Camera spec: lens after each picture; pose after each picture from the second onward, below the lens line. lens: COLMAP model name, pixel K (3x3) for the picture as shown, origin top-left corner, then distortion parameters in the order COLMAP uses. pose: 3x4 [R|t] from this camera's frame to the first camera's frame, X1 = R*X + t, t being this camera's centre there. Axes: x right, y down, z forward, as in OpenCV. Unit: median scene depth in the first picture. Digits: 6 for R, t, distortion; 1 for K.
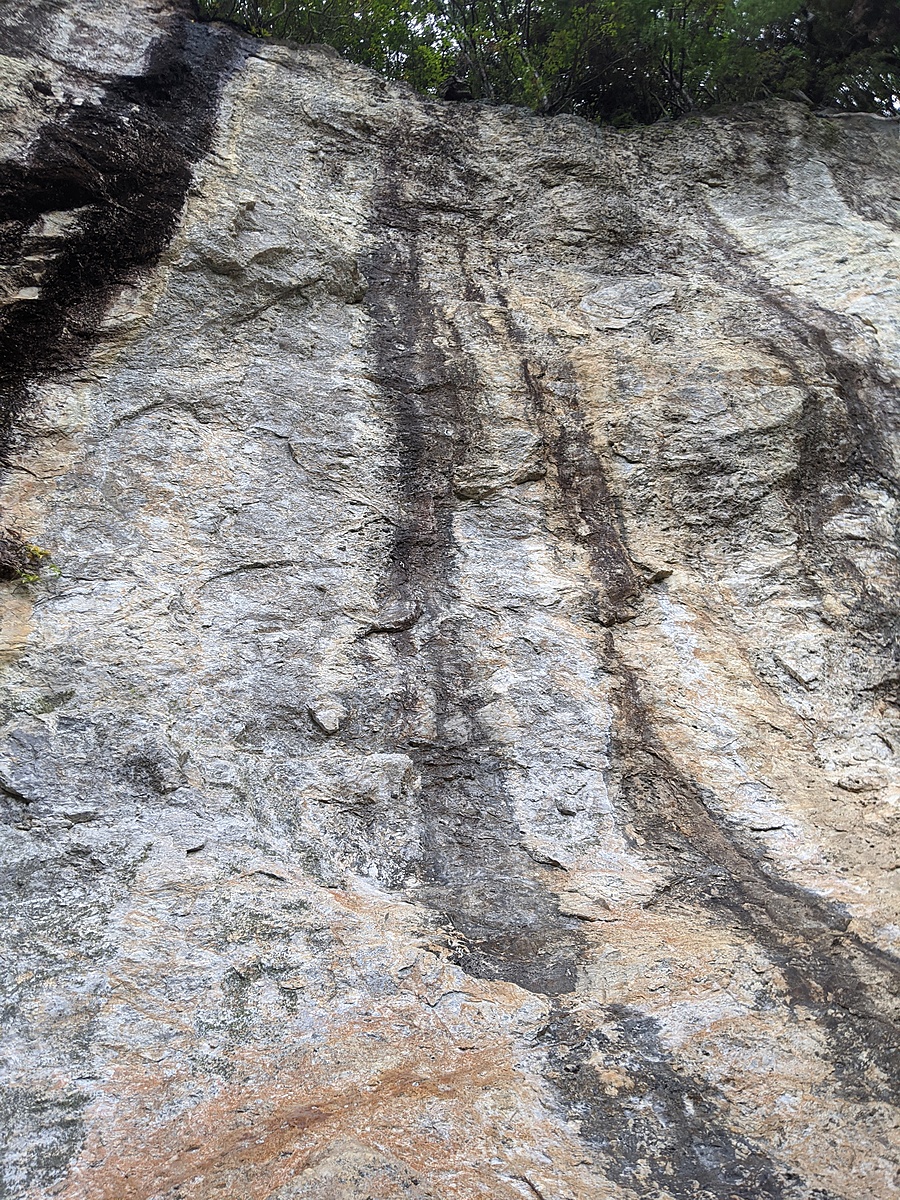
lens RADIAL K [[960.2, 0, 448.7], [0, 960.2, 611.0], [0, 0, 1]] dist [0.057334, -0.108871]
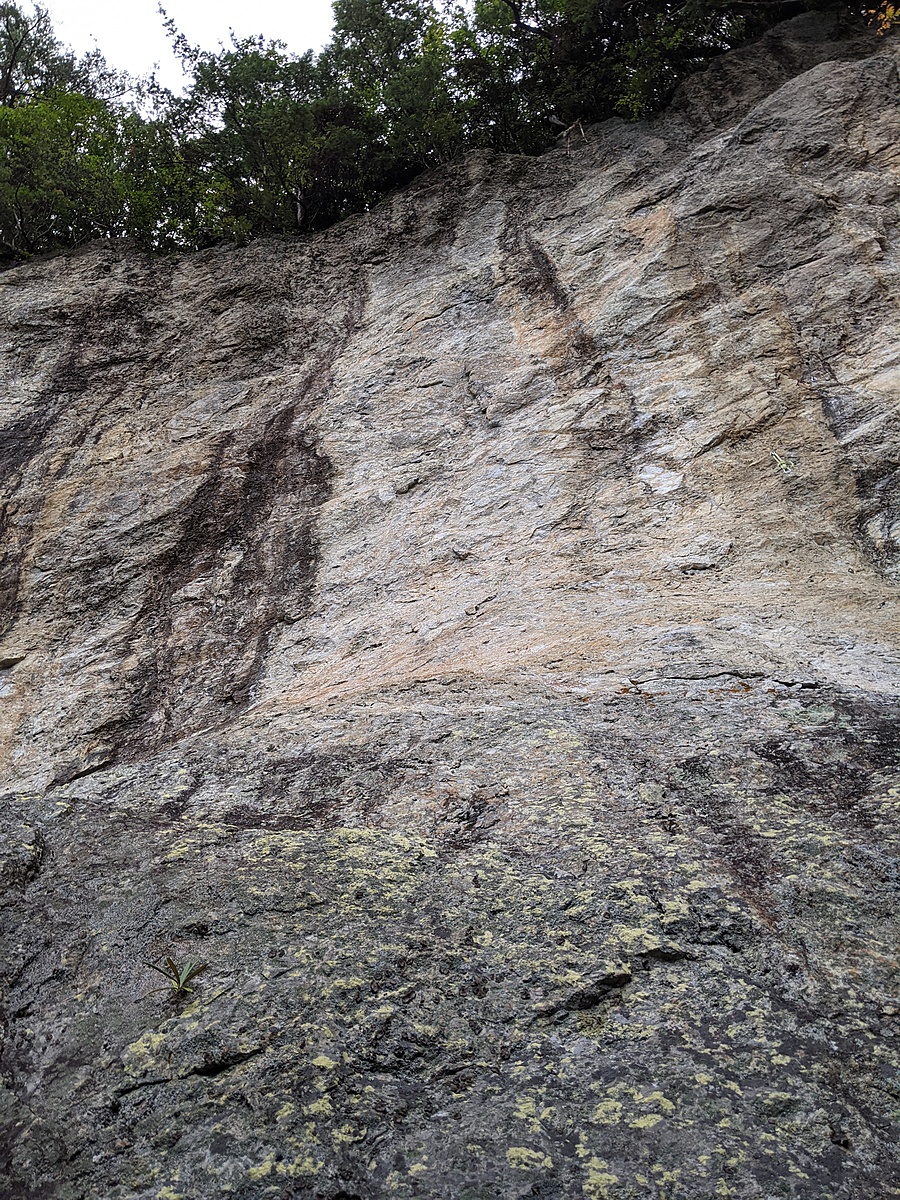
lens RADIAL K [[960.2, 0, 420.0], [0, 960.2, 613.6], [0, 0, 1]] dist [0.057334, -0.108871]
pose [[0.925483, -0.175195, -0.335838, 0.809878], [0.161242, 0.984484, -0.069229, 0.053575], [0.342755, 0.009919, 0.939372, -0.025353]]
